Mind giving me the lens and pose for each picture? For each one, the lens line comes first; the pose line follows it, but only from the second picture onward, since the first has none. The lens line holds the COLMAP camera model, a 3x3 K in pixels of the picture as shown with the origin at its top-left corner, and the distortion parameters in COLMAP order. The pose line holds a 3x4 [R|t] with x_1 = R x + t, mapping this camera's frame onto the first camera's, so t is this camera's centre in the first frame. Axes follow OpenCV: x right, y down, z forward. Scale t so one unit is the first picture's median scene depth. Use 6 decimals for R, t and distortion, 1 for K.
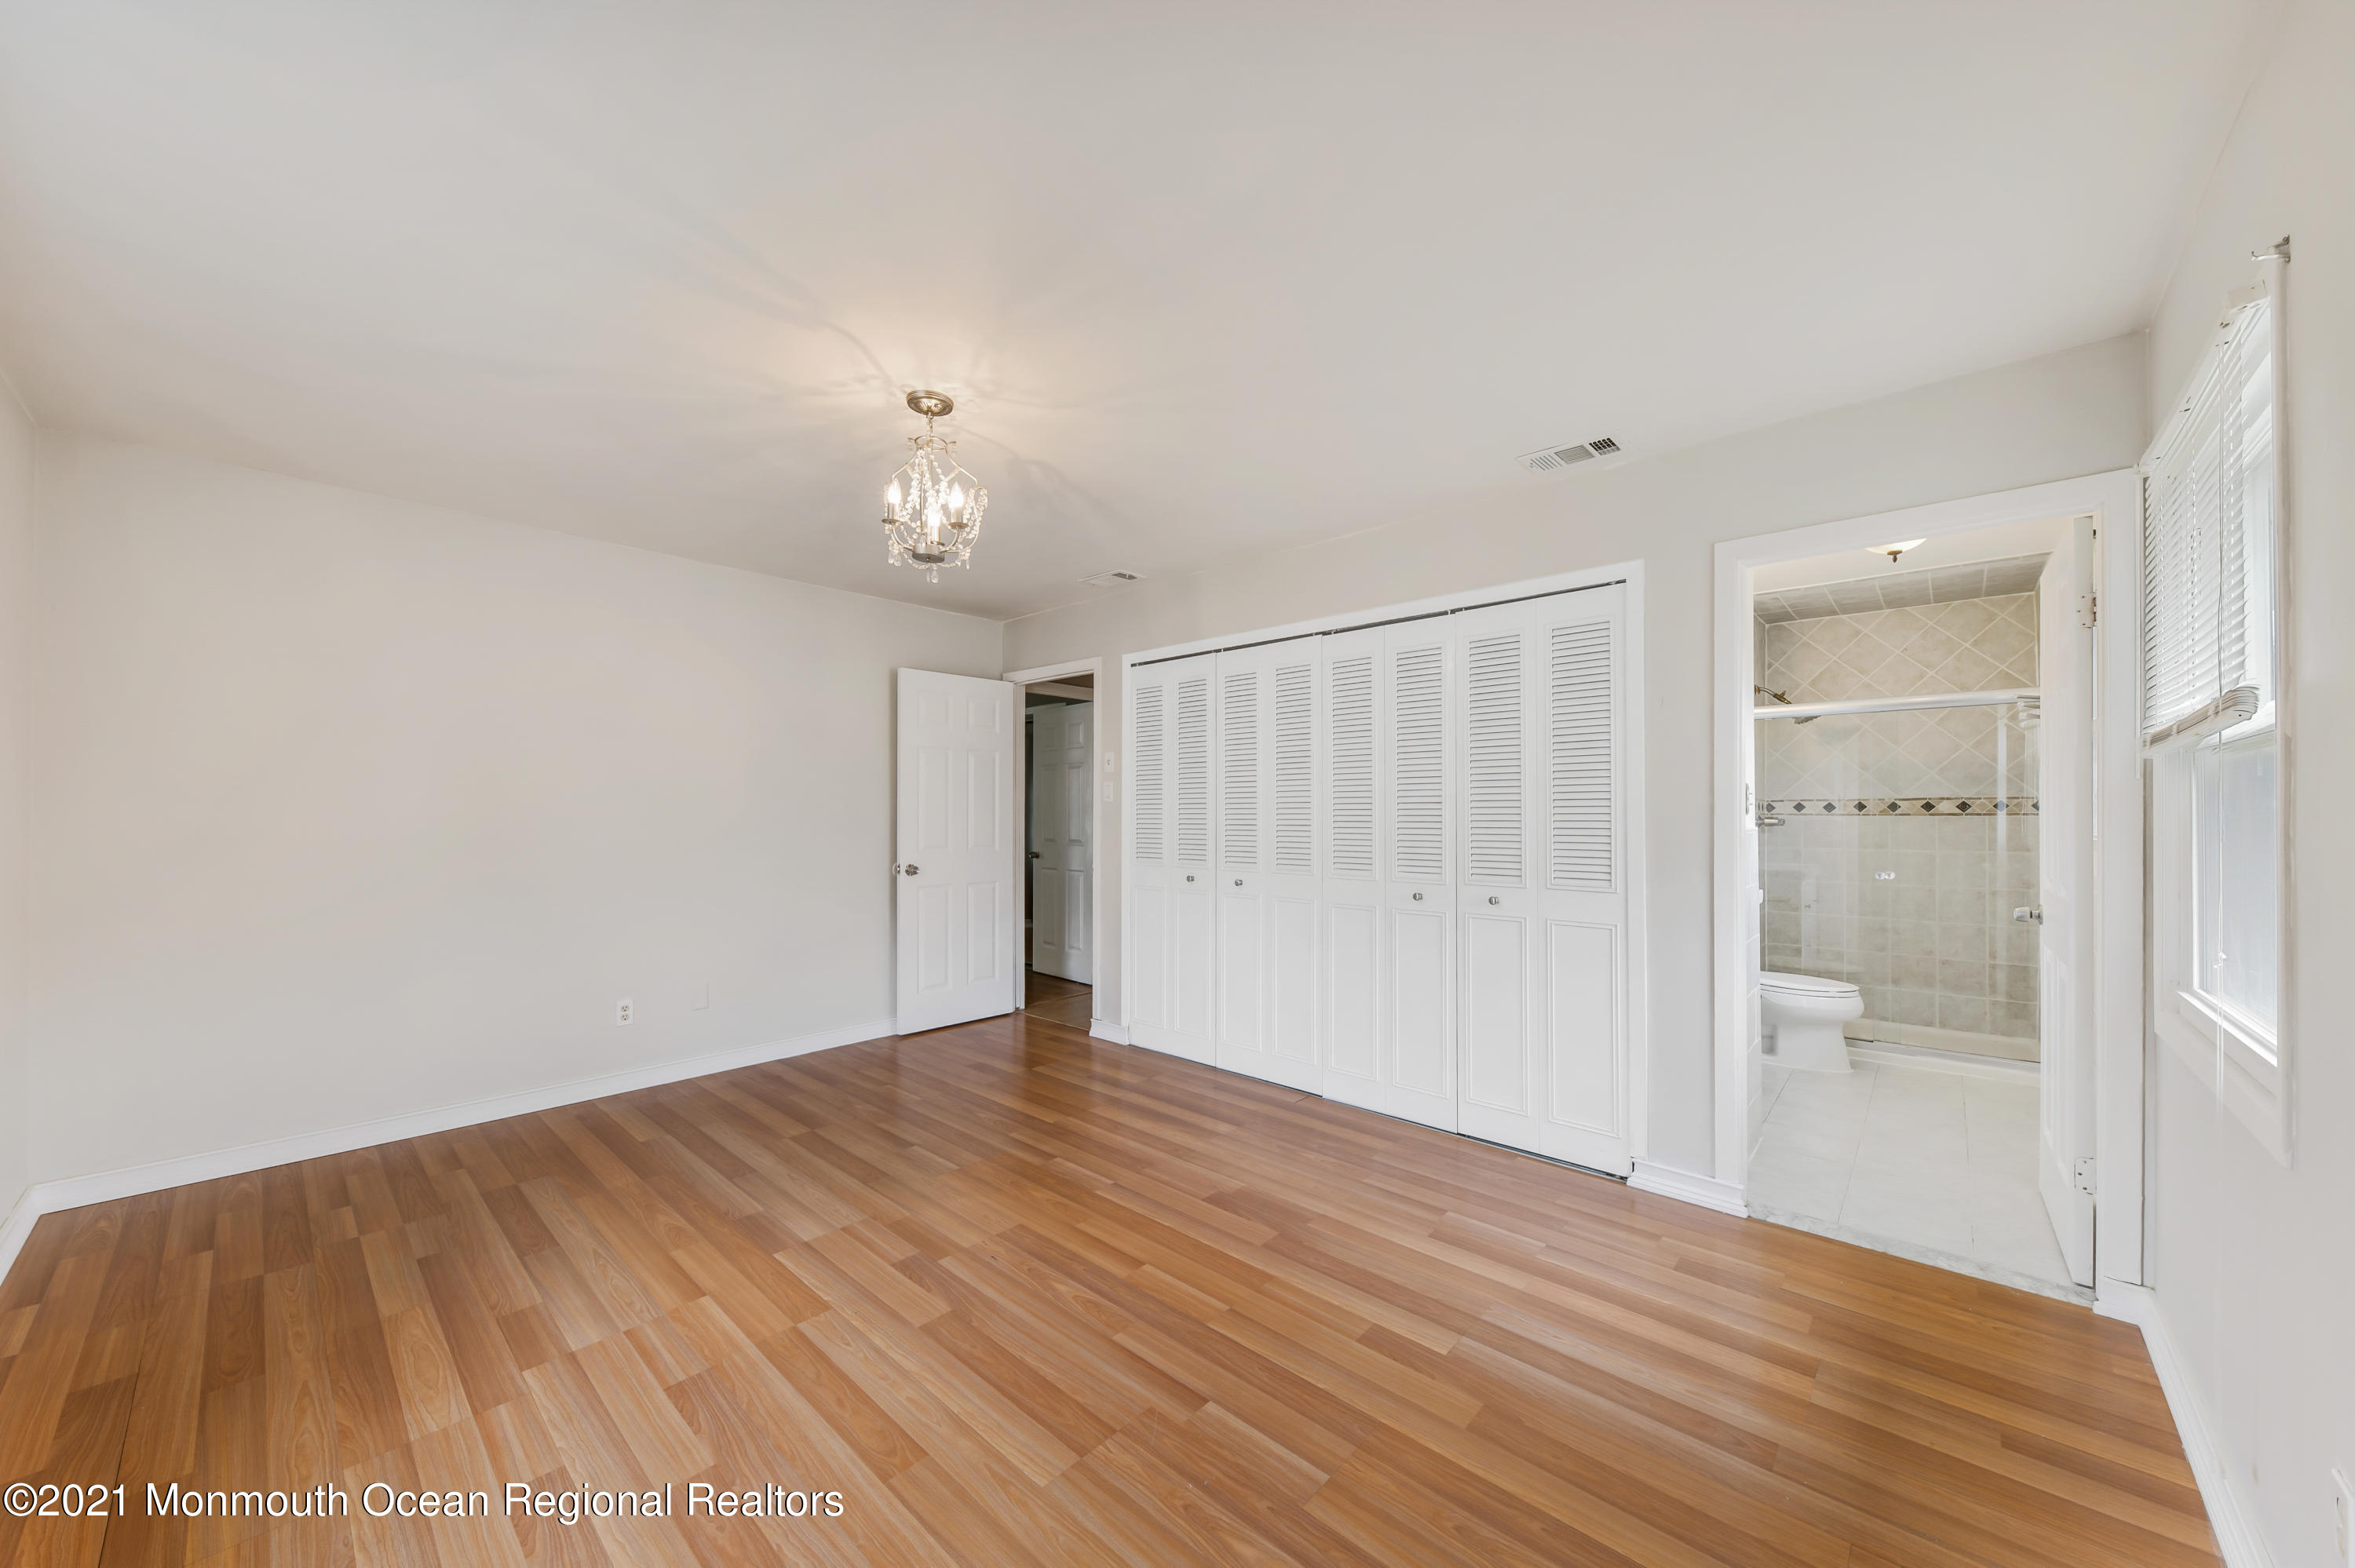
lens RADIAL K [[827.1, 0, 1164.8], [0, 827.1, 802.2], [0, 0, 1]] dist [0.002098, -0.000946]
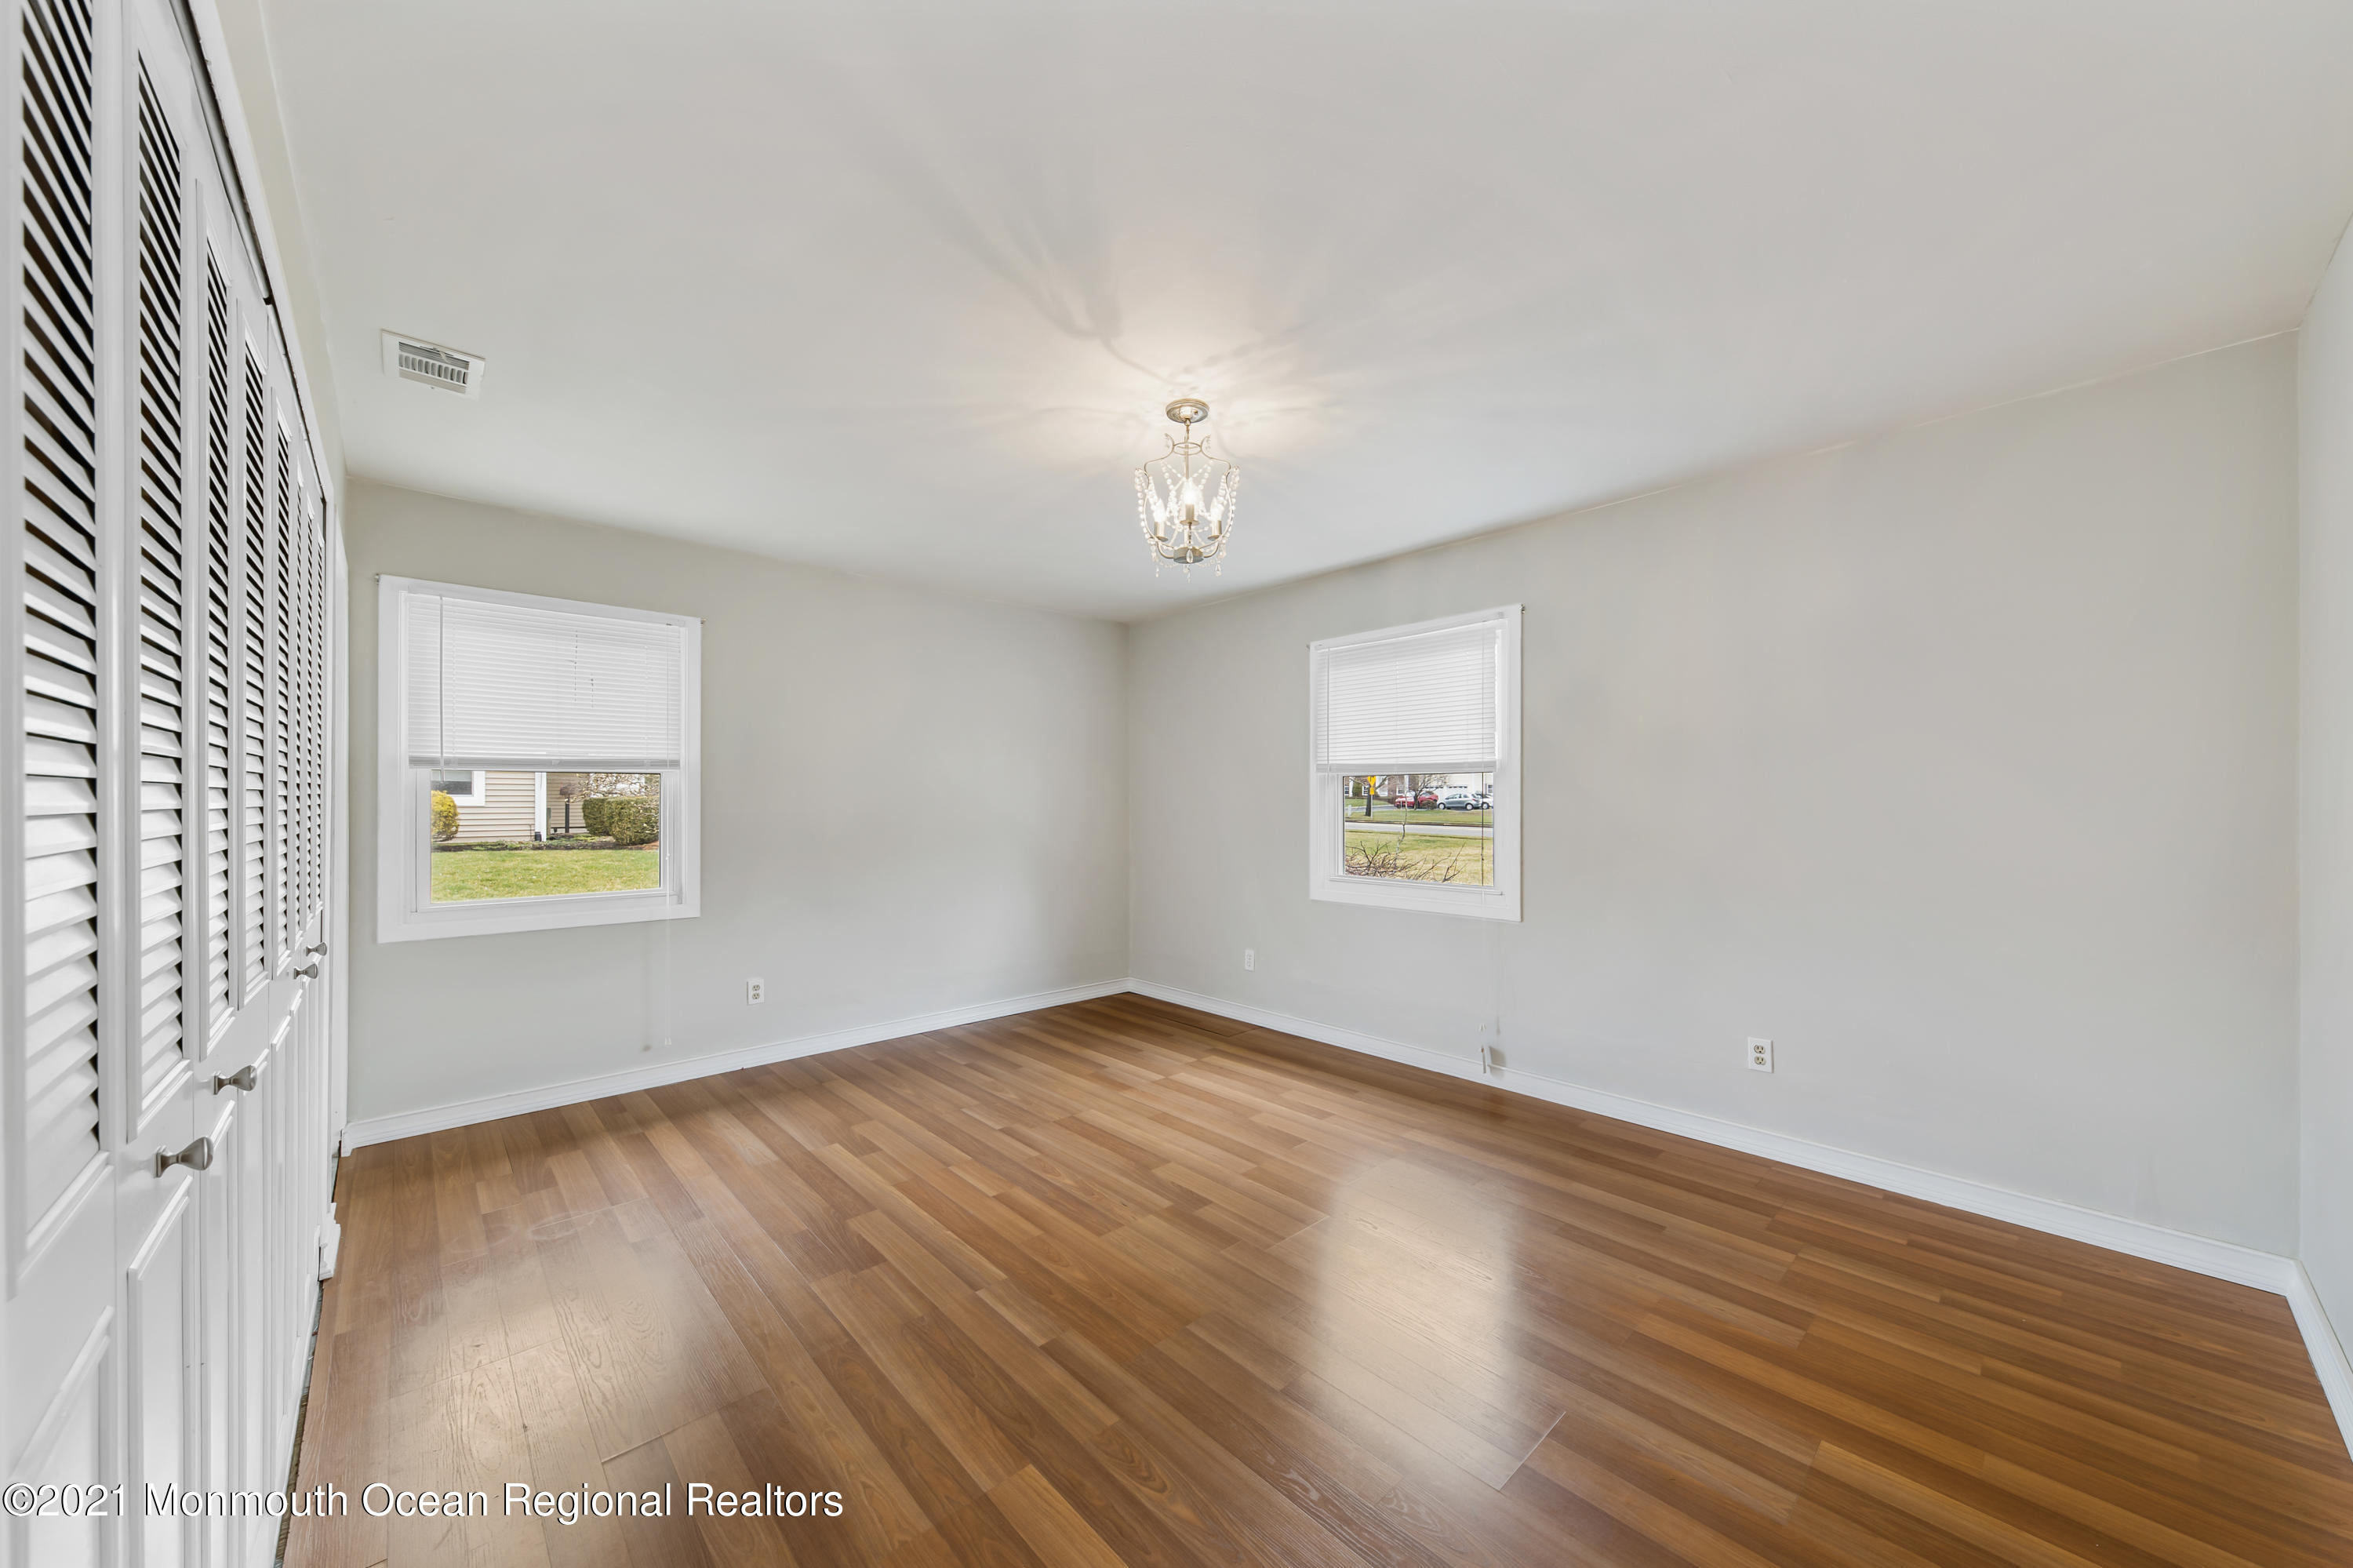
lens RADIAL K [[826.5, 0, 1180.1], [0, 826.5, 798.7], [0, 0, 1]] dist [0.002098, -0.000946]
pose [[-0.996552, 0.000499, 0.082966, -0.300527], [-0.000368, 0.999945, -0.010435, 0.015060], [-0.082967, -0.010429, -0.996498, 1.689470]]
